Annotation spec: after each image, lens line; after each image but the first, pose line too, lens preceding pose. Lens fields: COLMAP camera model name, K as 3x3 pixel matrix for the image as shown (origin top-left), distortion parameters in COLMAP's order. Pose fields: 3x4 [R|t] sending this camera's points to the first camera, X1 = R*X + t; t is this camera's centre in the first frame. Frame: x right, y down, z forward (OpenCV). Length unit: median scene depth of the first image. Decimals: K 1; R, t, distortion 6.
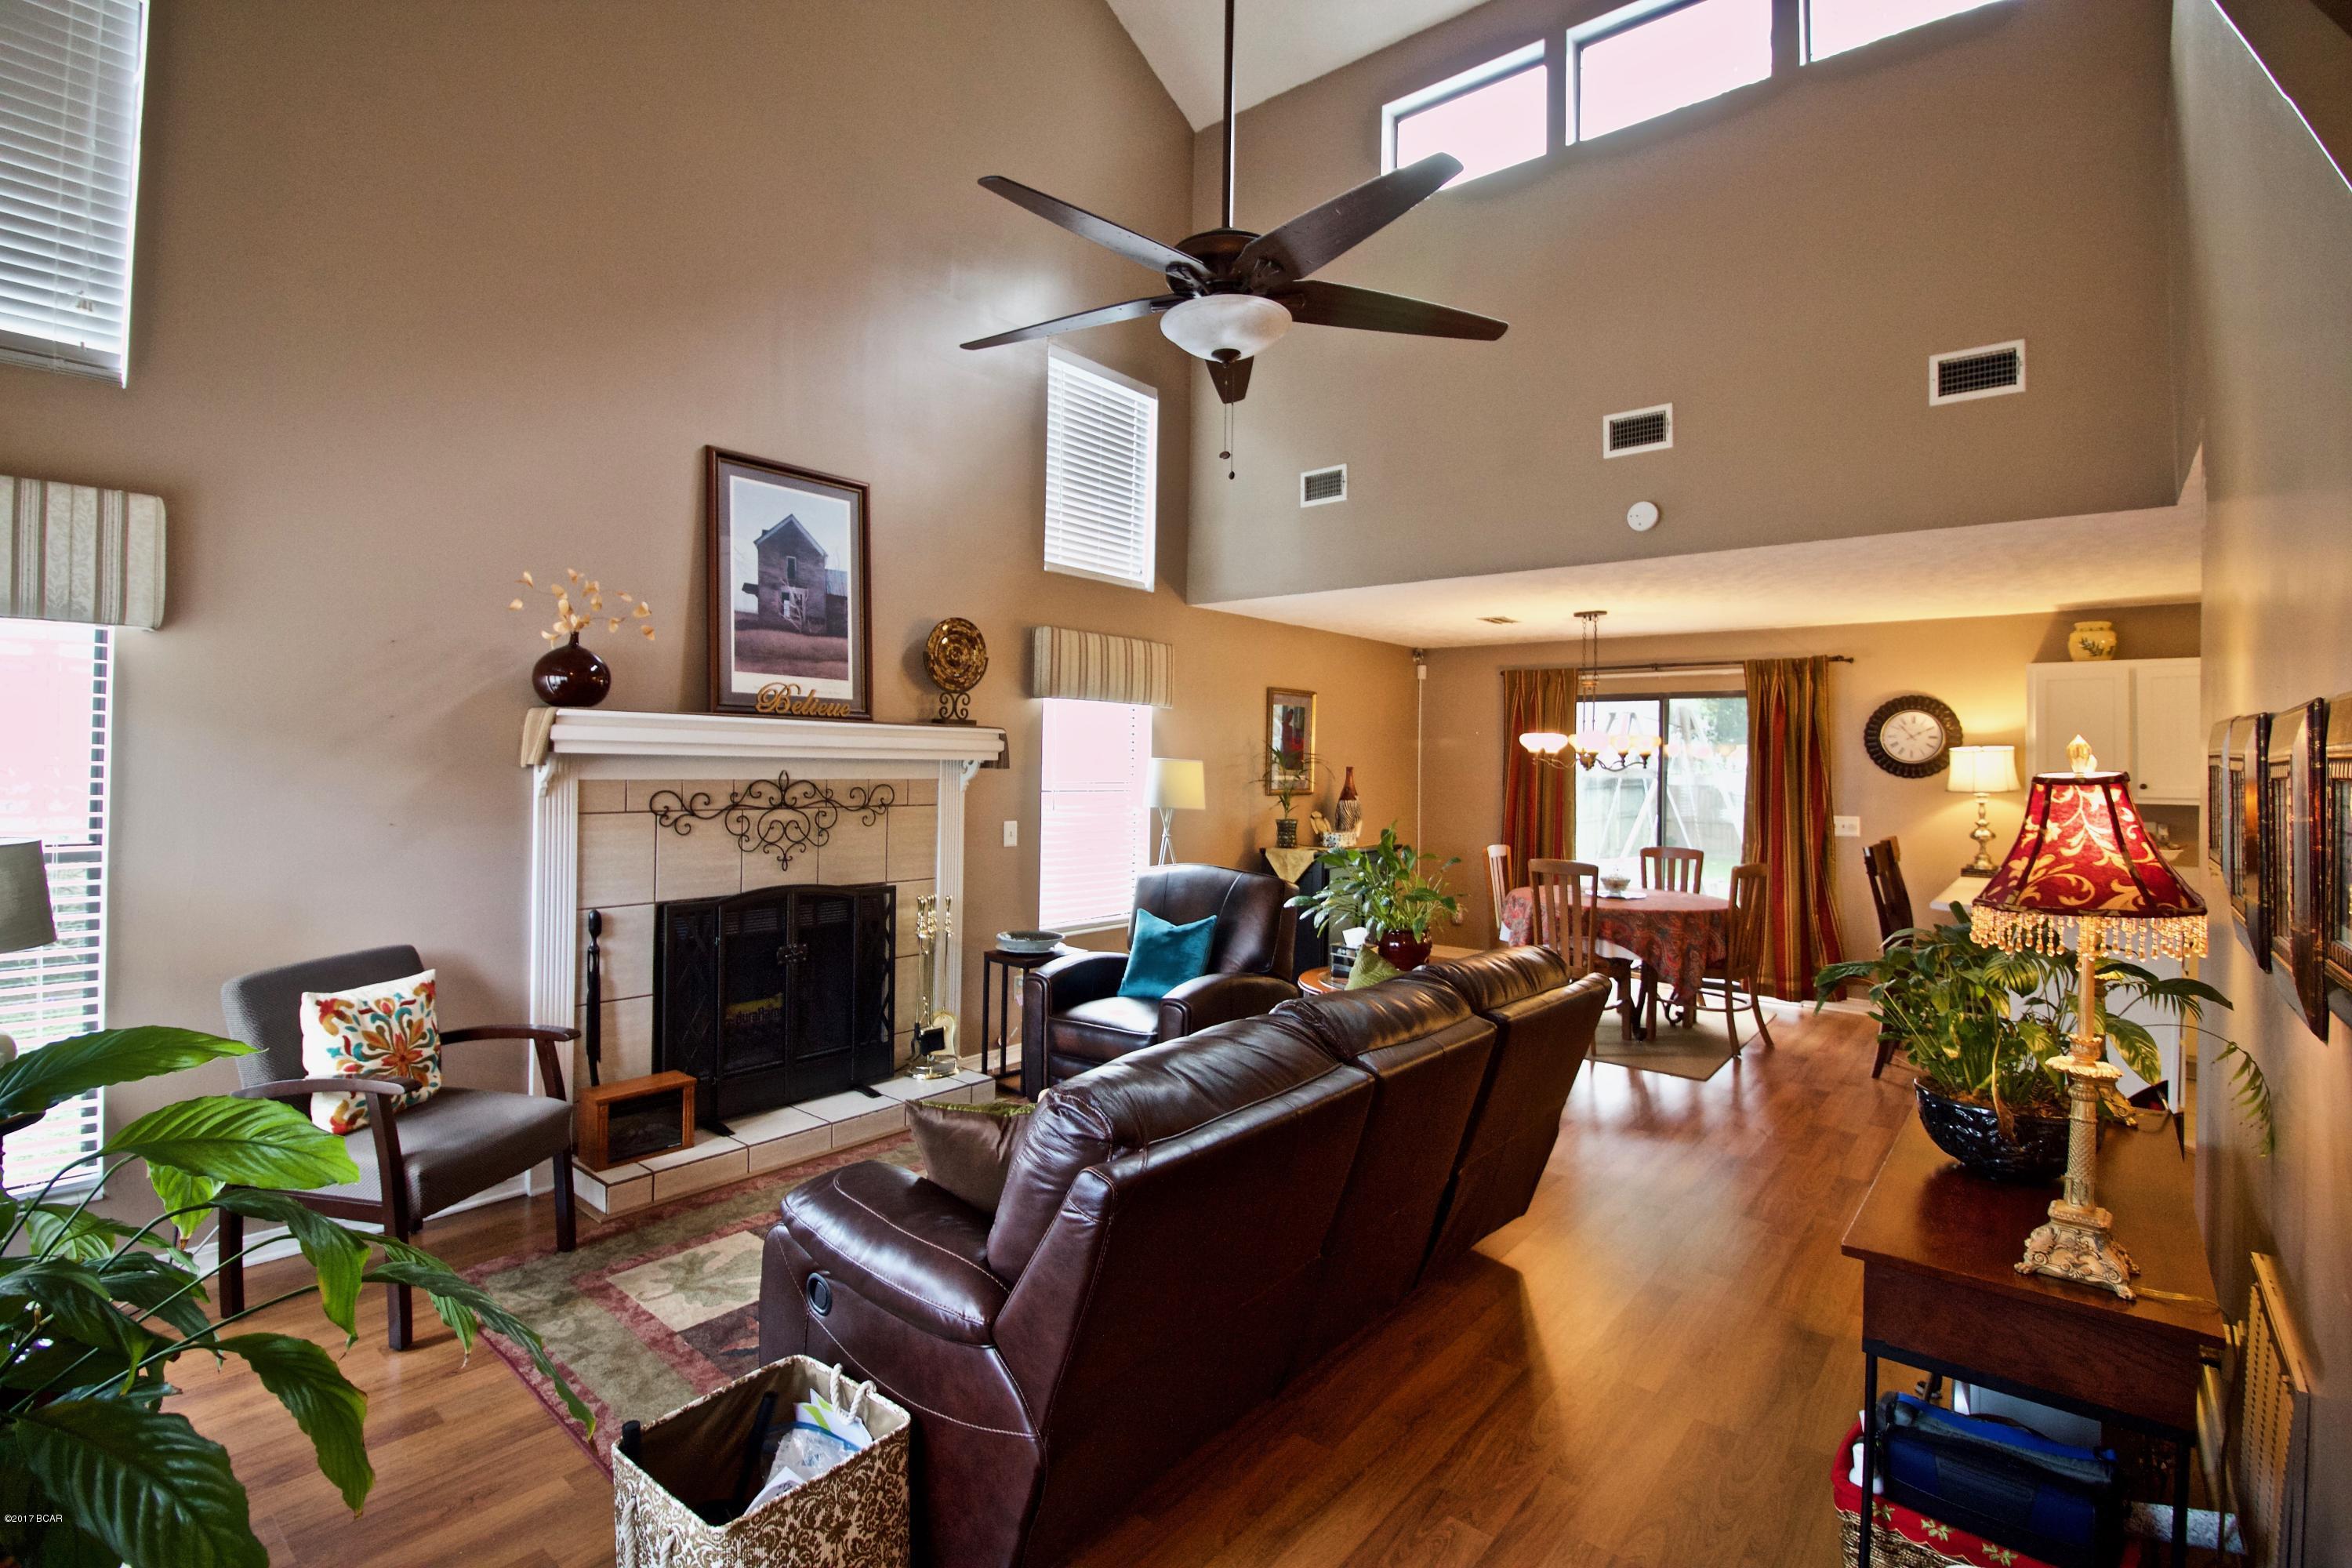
lens RADIAL K [[1080.5, 0, 1173.4], [0, 1080.5, 752.5], [0, 0, 1]] dist [-0.009540, -0.008392]
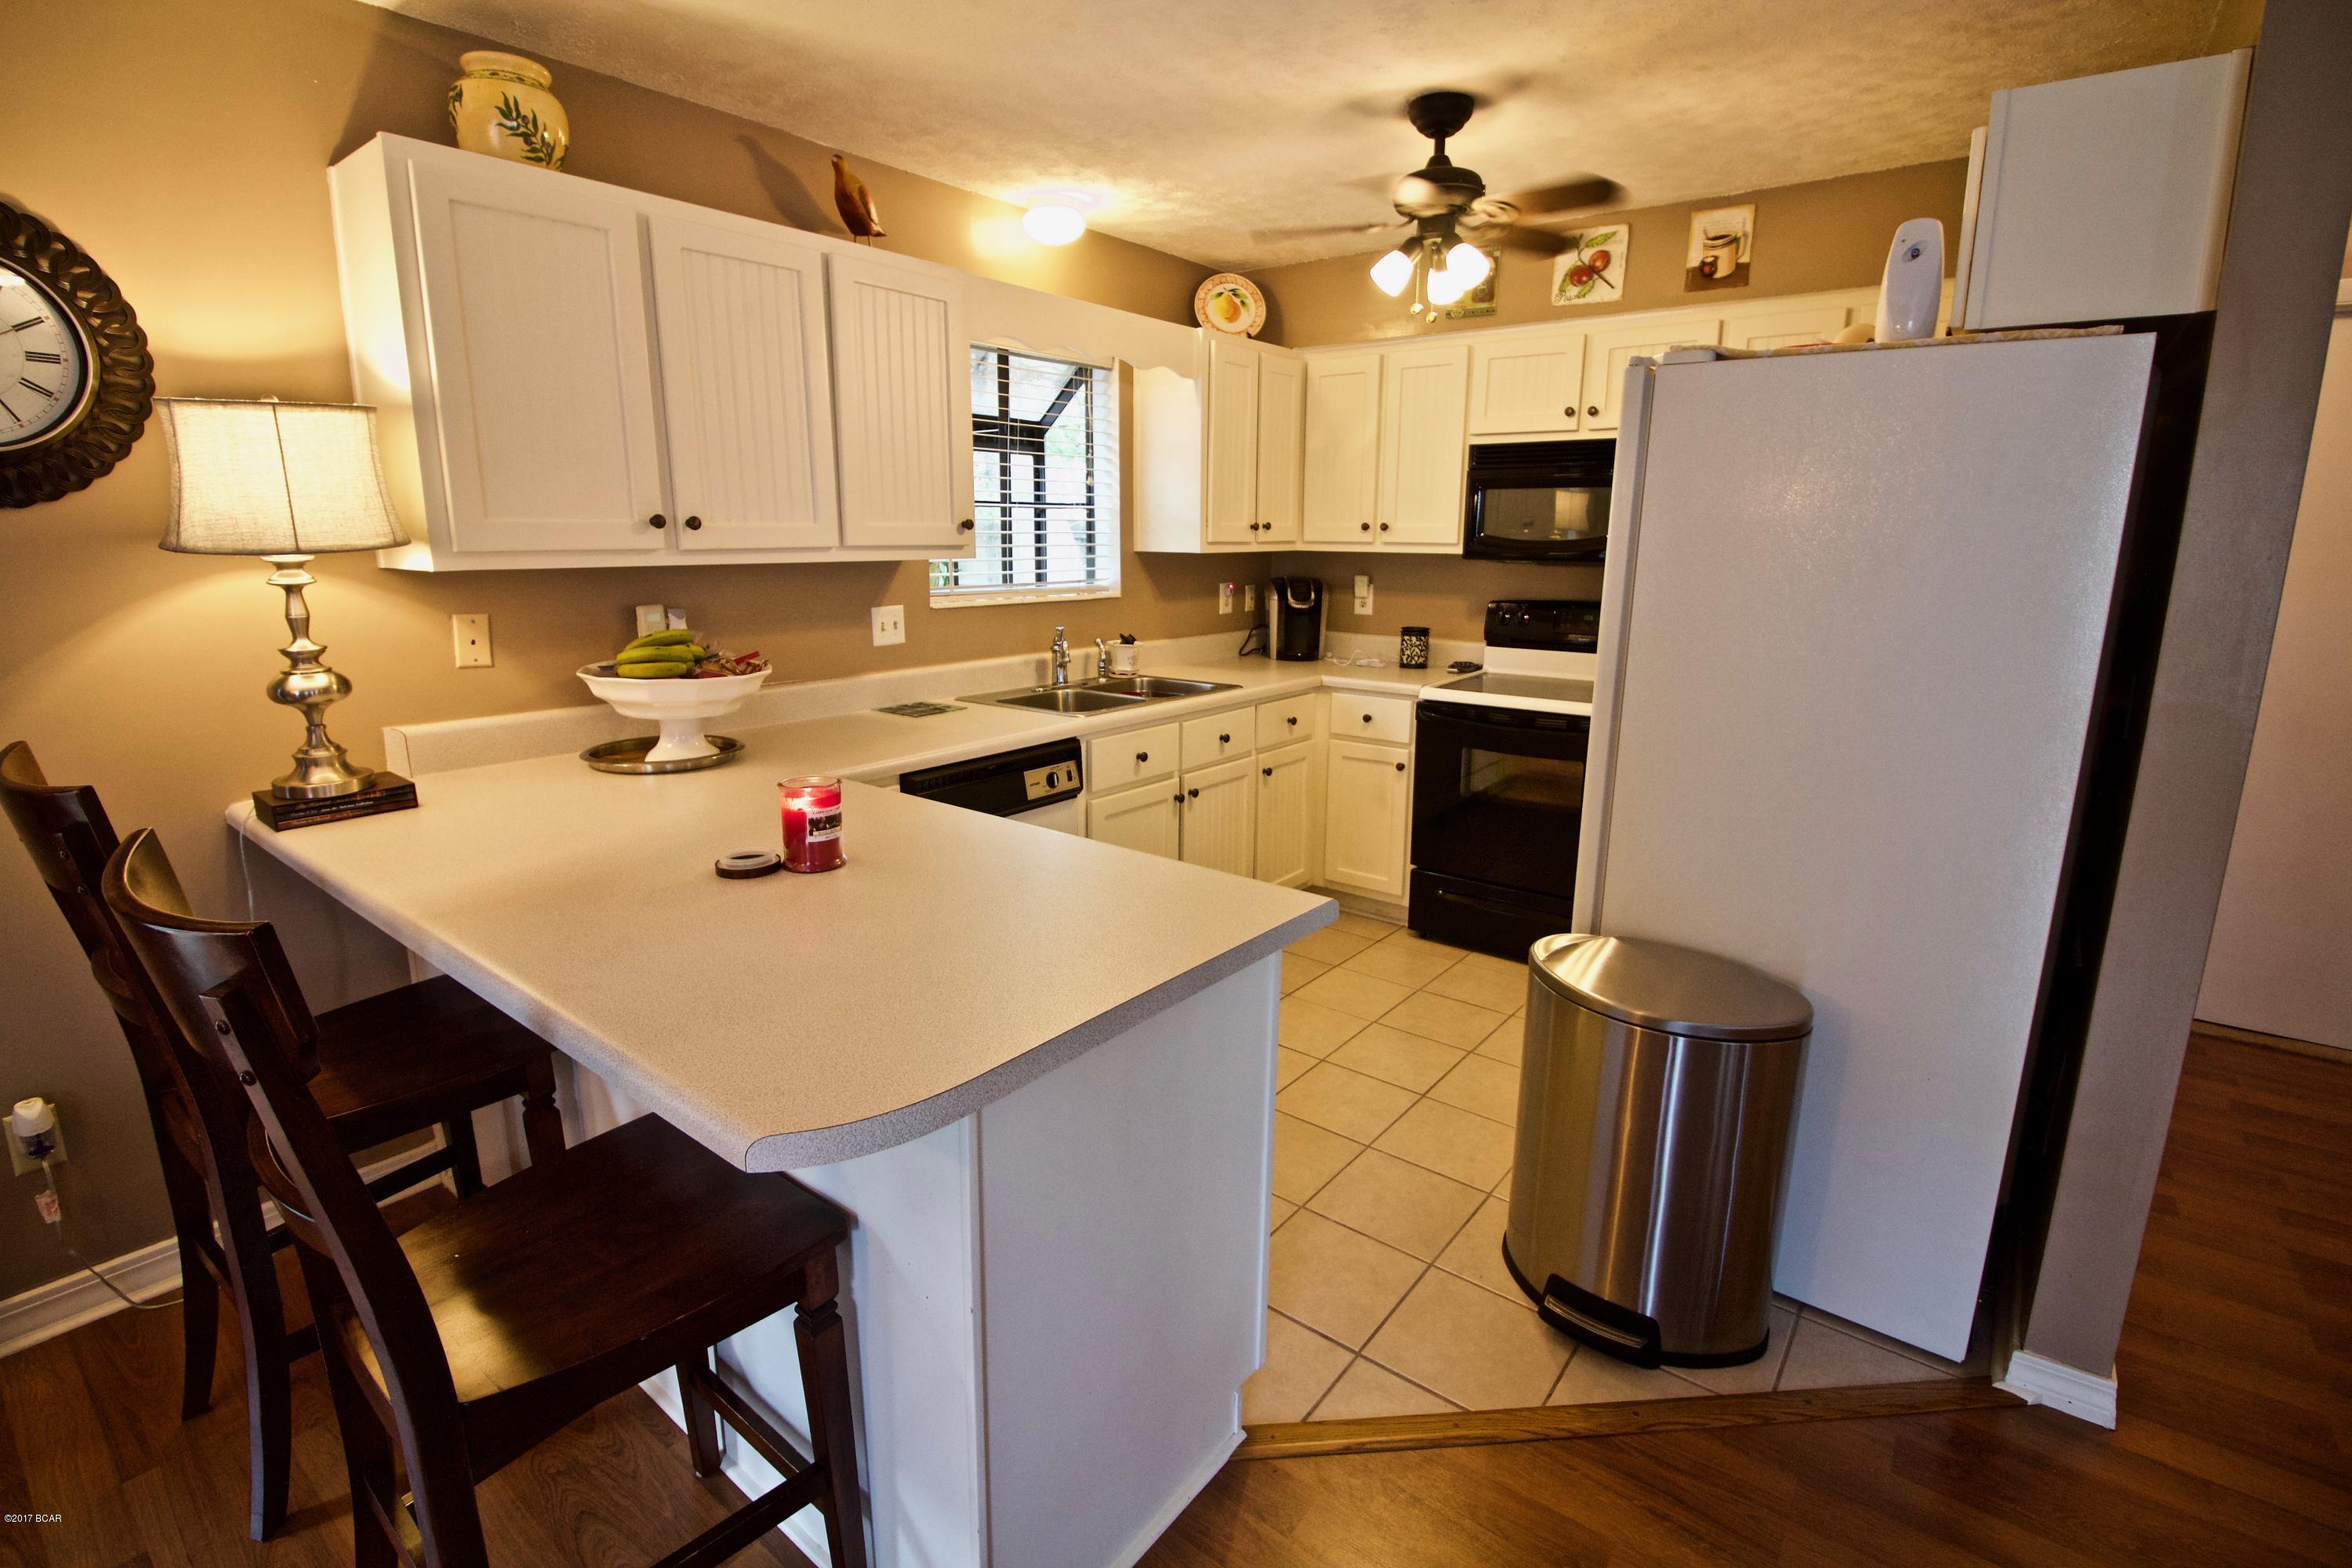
lens RADIAL K [[1080.5, 0, 1163.9], [0, 1080.5, 753.2], [0, 0, 1]] dist [-0.009540, -0.008392]
pose [[-0.015552, -0.217619, 0.975910, 0.569415], [-0.014570, 0.975974, 0.217401, 0.030628], [-0.999773, -0.010838, -0.018349, 0.980084]]
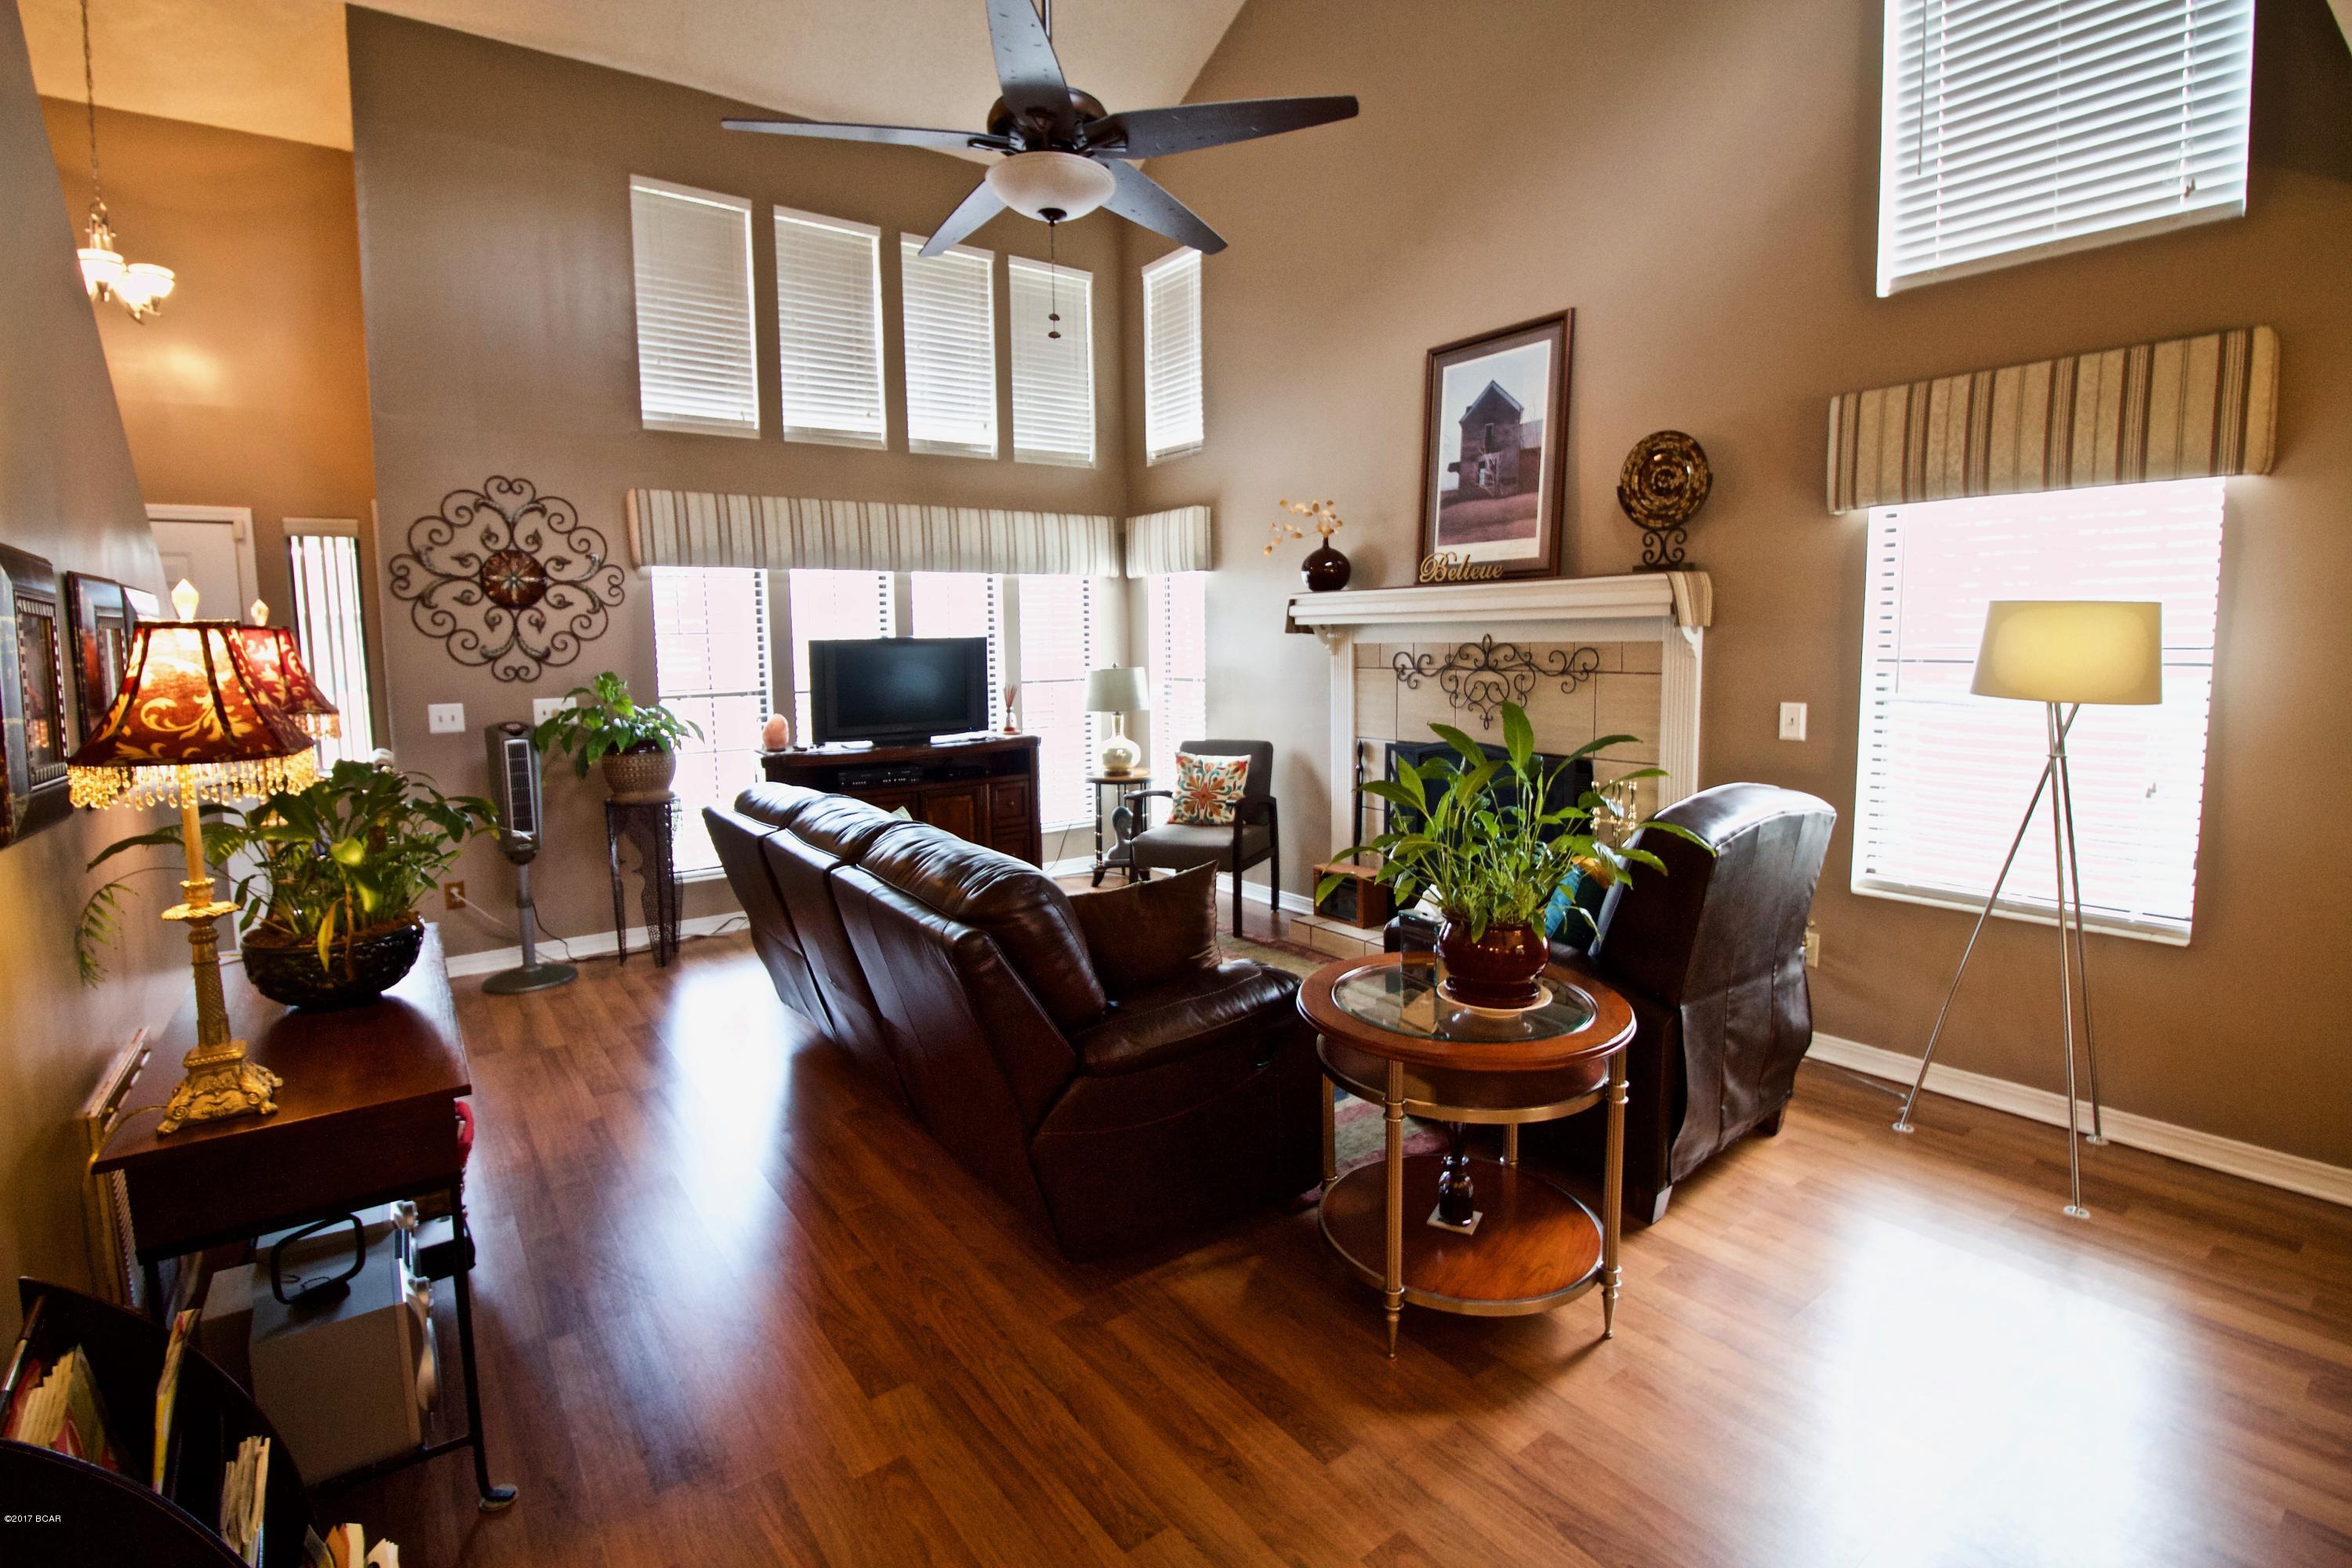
lens RADIAL K [[1080.5, 0, 1163.1], [0, 1080.5, 749.7], [0, 0, 1]] dist [-0.009540, -0.008392]
pose [[-0.244647, 0.087556, -0.965651, 0.685033], [0.020140, 0.996159, 0.085219, 0.030729], [0.969403, 0.001401, -0.245471, 0.884801]]
